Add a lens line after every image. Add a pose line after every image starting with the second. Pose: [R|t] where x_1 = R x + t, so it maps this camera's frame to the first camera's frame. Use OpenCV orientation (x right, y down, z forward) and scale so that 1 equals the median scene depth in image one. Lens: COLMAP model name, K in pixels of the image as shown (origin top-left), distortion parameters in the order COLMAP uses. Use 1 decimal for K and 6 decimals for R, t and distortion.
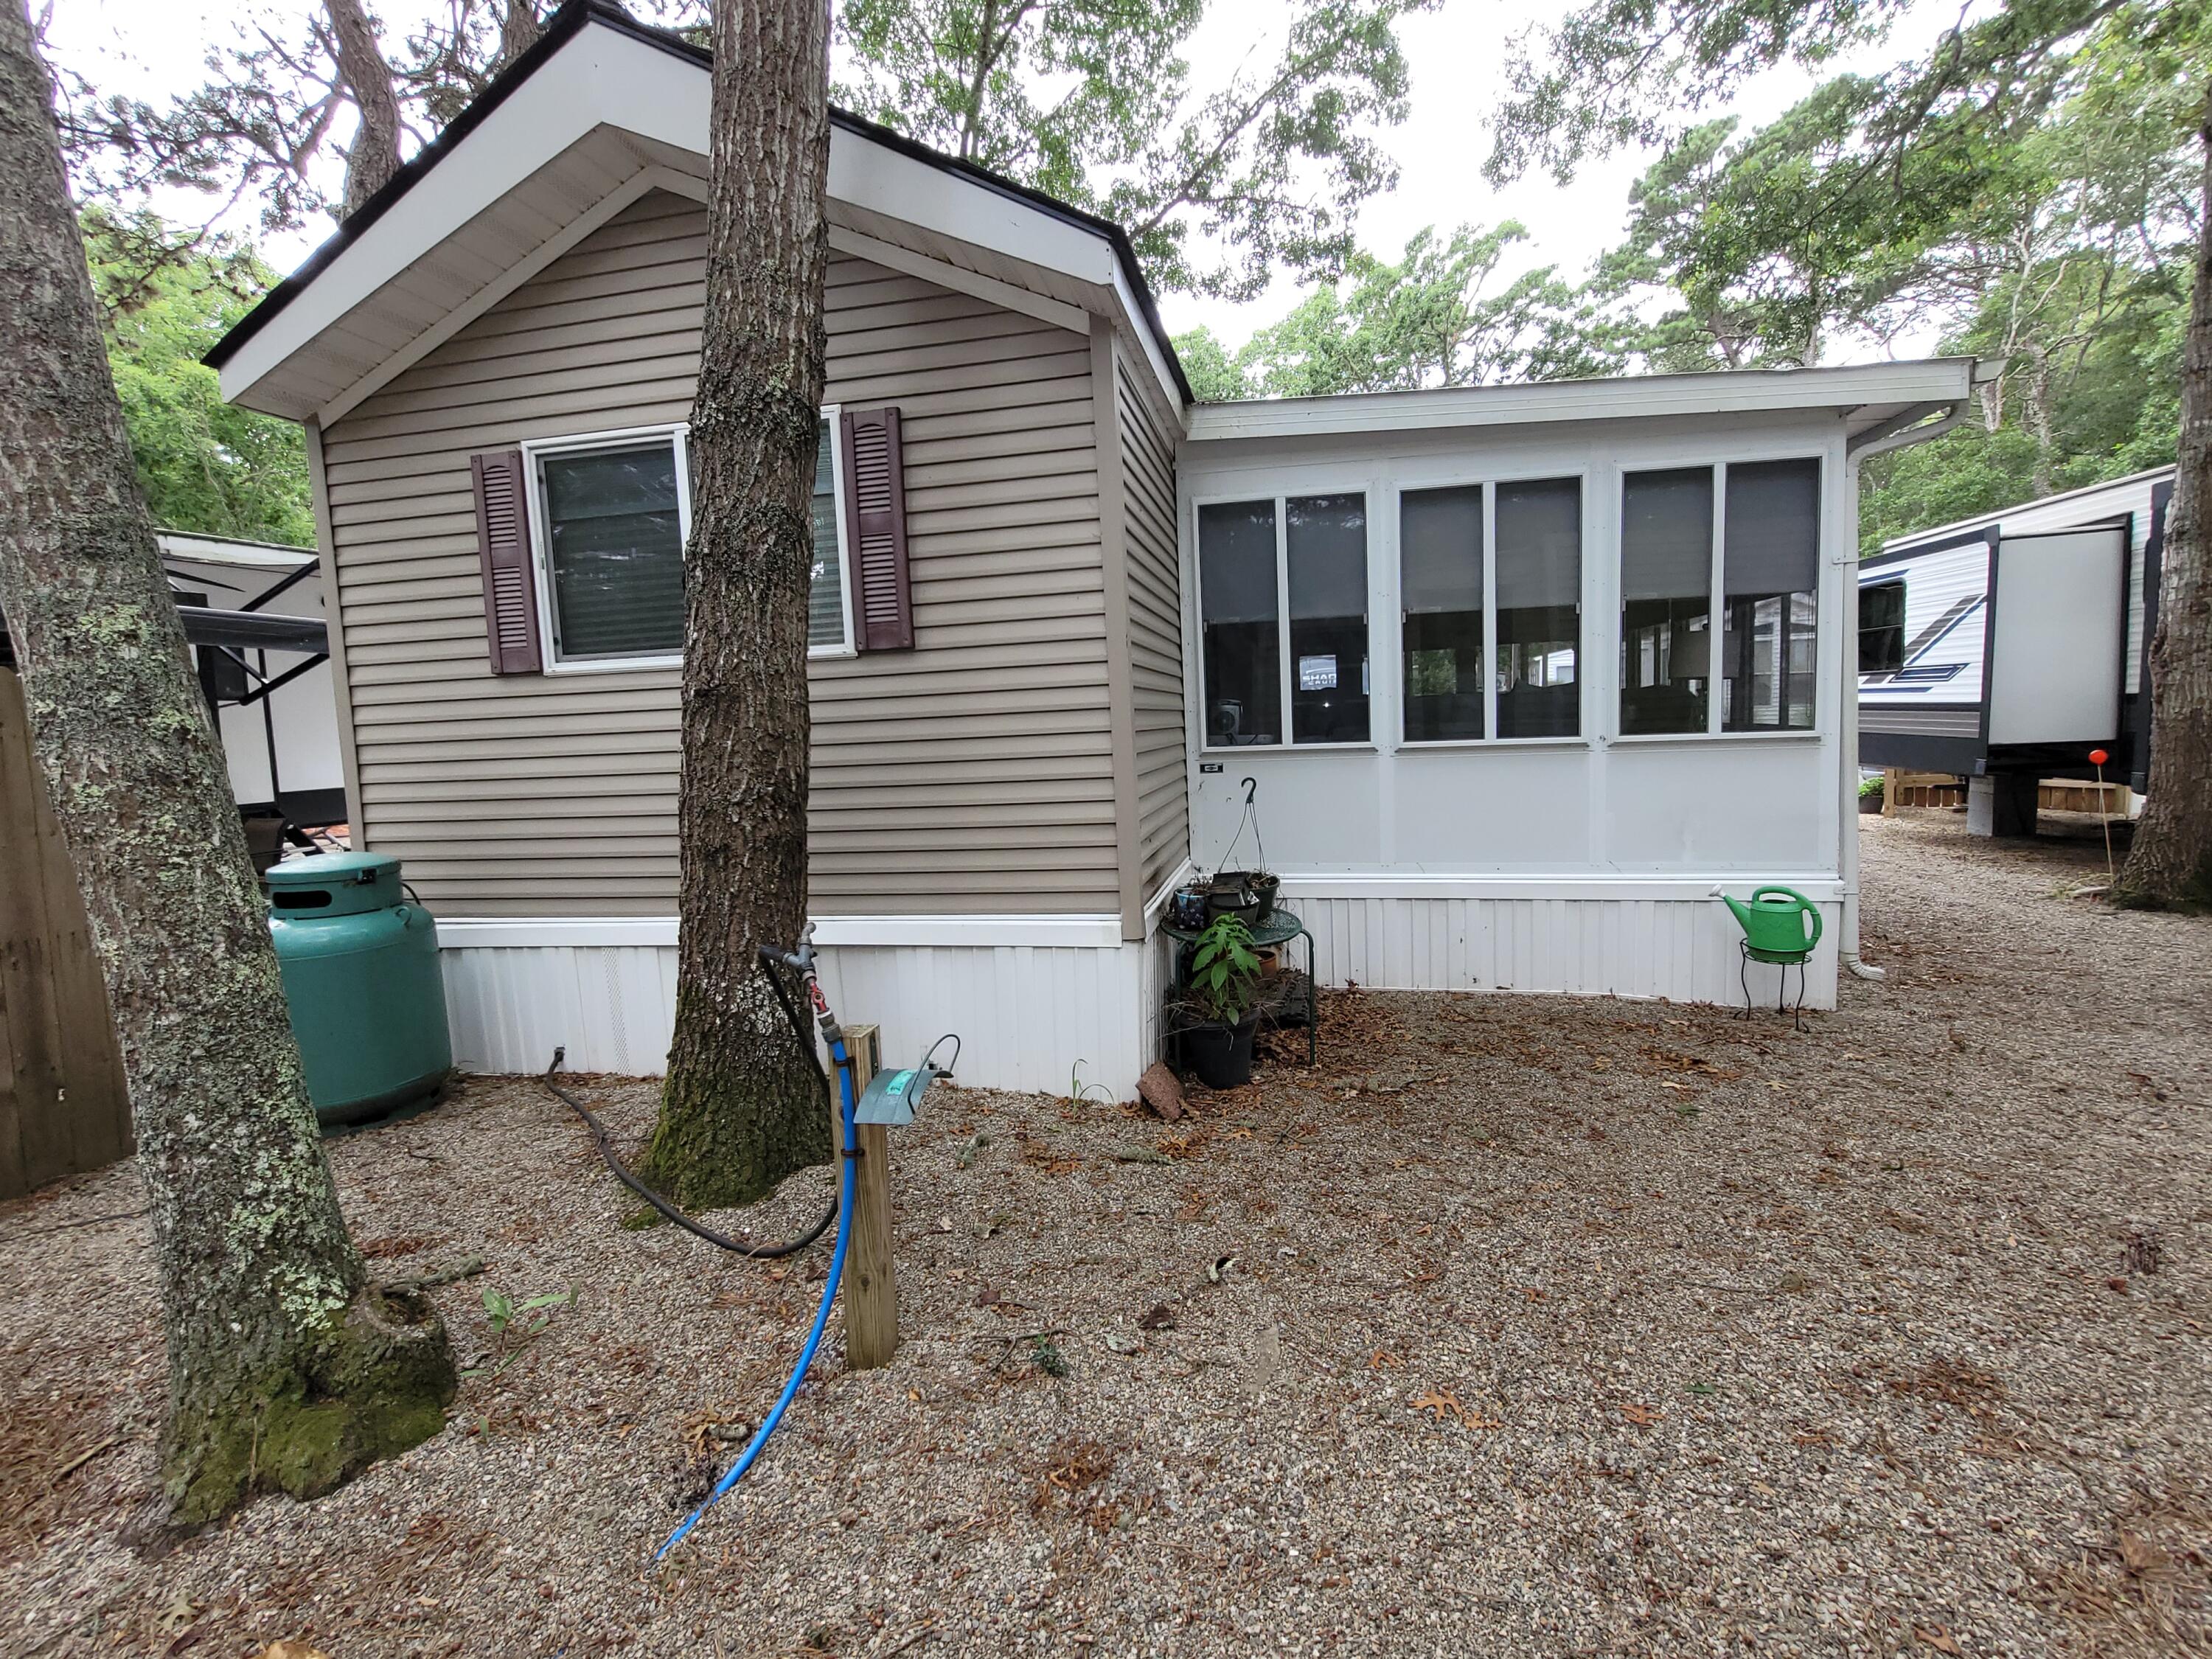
lens RADIAL K [[1007.5, 0, 1102.3], [0, 1007.5, 817.5], [0, 0, 1]] dist [0.001916, -0.000598]
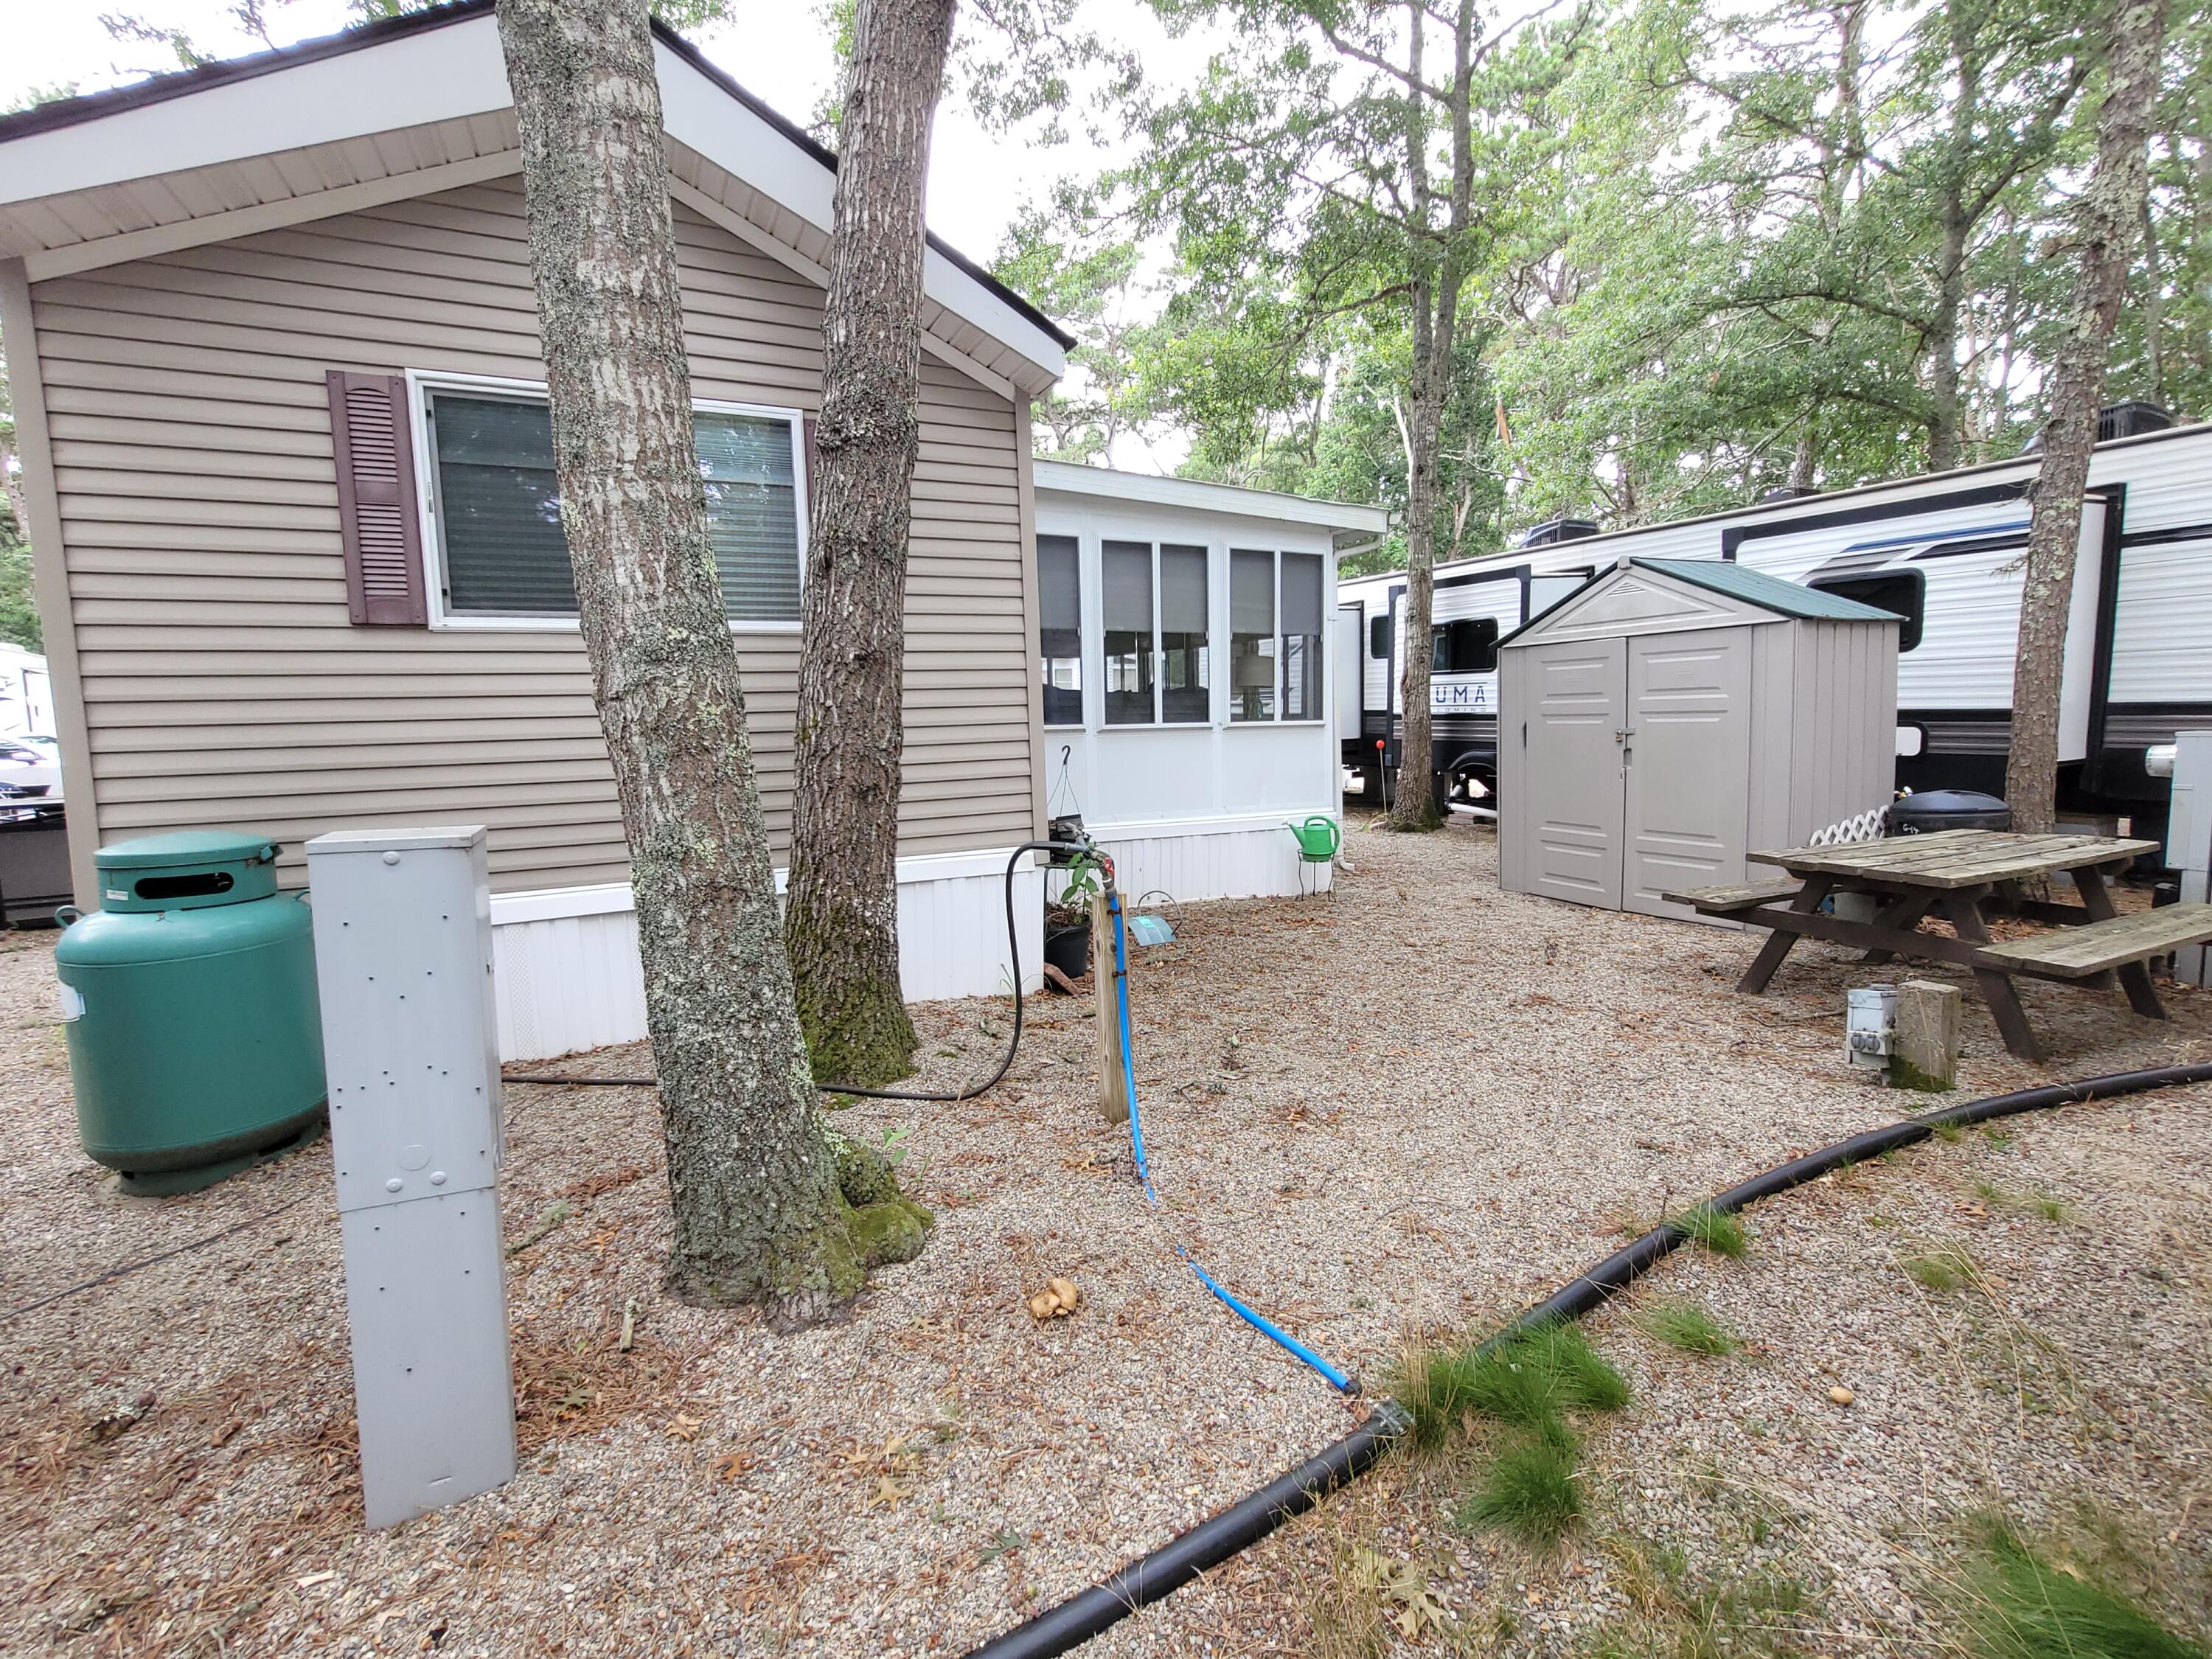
lens RADIAL K [[1038.4, 0, 1106.0], [0, 1038.4, 829.5], [0, 0, 1]] dist [-0.004010, -0.000595]
pose [[0.780569, -0.045928, 0.623380, -0.670413], [0.049486, 0.998707, 0.011615, 0.057751], [-0.623107, 0.021782, 0.781833, -0.101632]]
